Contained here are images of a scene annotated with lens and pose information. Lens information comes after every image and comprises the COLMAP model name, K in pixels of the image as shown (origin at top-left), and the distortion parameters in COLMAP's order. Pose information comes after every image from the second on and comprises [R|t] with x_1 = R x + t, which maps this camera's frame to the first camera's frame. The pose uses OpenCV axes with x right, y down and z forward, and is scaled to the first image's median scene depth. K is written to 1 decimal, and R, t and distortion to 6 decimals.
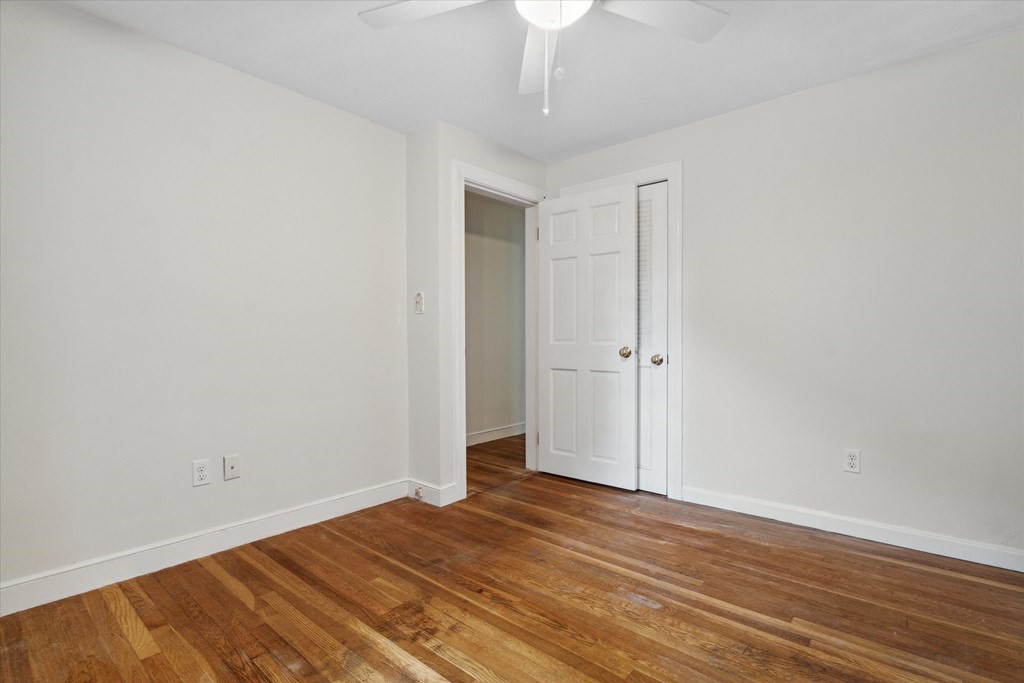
lens RADIAL K [[492.6, 0, 512.0], [0, 492.6, 341.5], [0, 0, 1]] dist [0.002326, 0.000423]
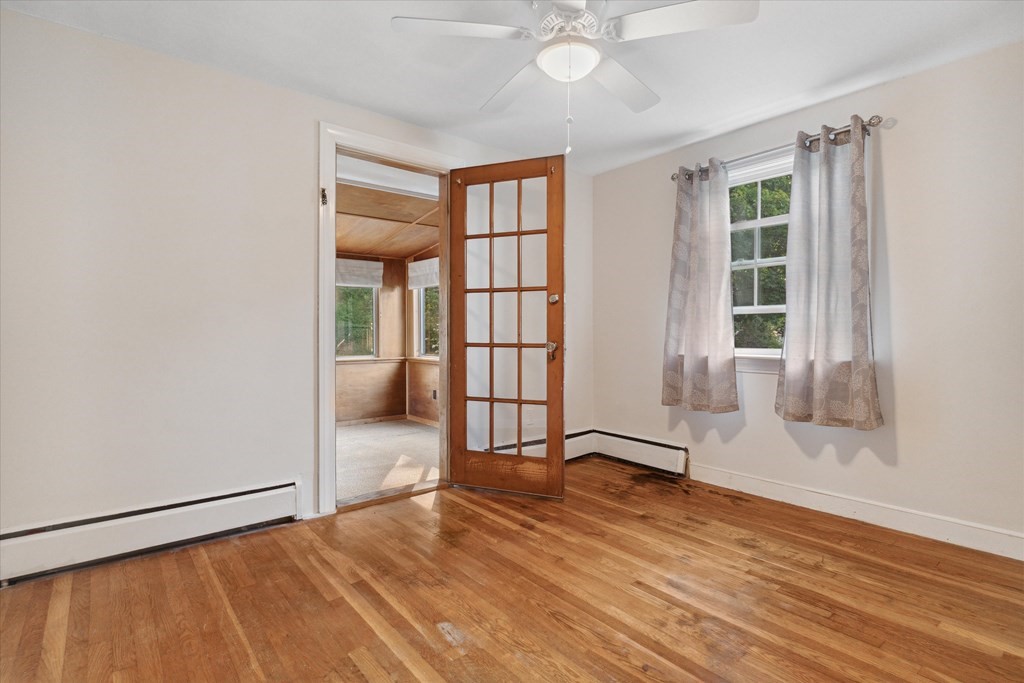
lens RADIAL K [[492.6, 0, 512.0], [0, 492.6, 341.5], [0, 0, 1]] dist [0.002326, 0.000423]
pose [[-0.984314, 0.000133, 0.176424, 0.004660], [0.004623, 0.999676, 0.025036, -0.017204], [-0.176363, 0.025459, -0.983996, 2.009888]]
